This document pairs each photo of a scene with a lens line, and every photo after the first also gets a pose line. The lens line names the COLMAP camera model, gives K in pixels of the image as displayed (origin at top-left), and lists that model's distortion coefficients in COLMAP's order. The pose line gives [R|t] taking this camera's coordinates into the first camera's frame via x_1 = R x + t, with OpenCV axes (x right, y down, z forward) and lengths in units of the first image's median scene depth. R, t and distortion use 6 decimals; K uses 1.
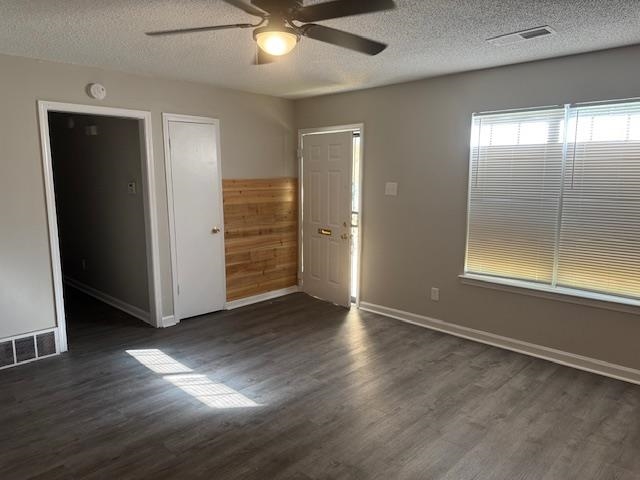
lens RADIAL K [[465.1, 0, 320.0], [0, 465.1, 240.0], [0, 0, 1]] dist [0.160079, -0.189653]
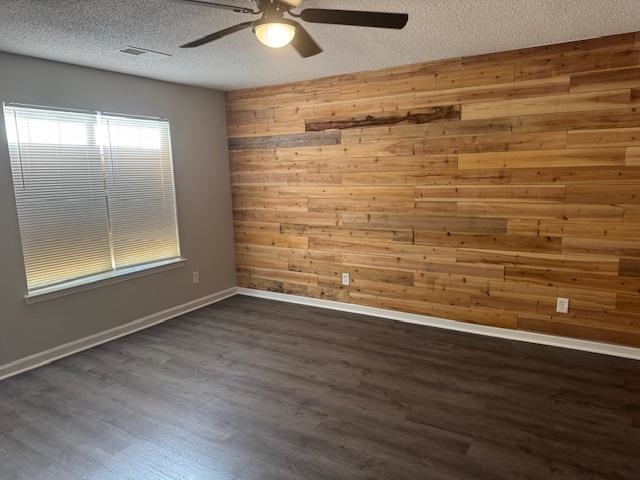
lens RADIAL K [[455.7, 0, 320.3], [0, 455.7, 243.4], [0, 0, 1]] dist [0.146494, -0.180540]
pose [[-0.217694, -0.151119, 0.964247, -0.638492], [0.165413, 0.967937, 0.189042, -0.091204], [-0.961898, 0.200652, -0.185717, 0.675372]]
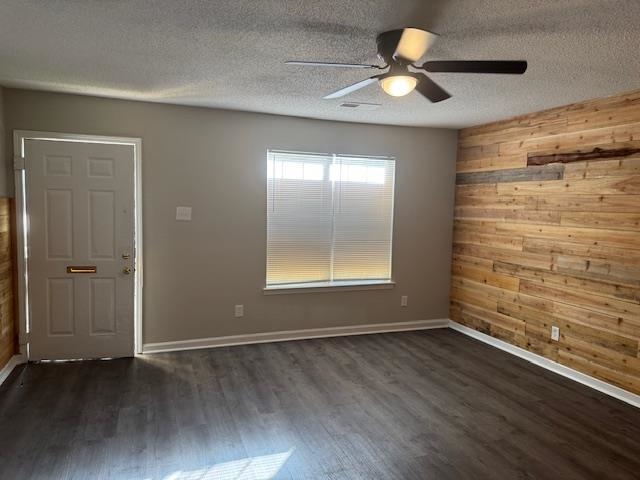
lens RADIAL K [[465.1, 0, 320.0], [0, 465.1, 240.0], [0, 0, 1]] dist [0.160079, -0.189653]
pose [[0.421871, -0.061641, 0.904558, -0.702374], [0.107695, 0.994030, 0.017511, -0.049415], [-0.900237, 0.090029, 0.425991, 0.410837]]
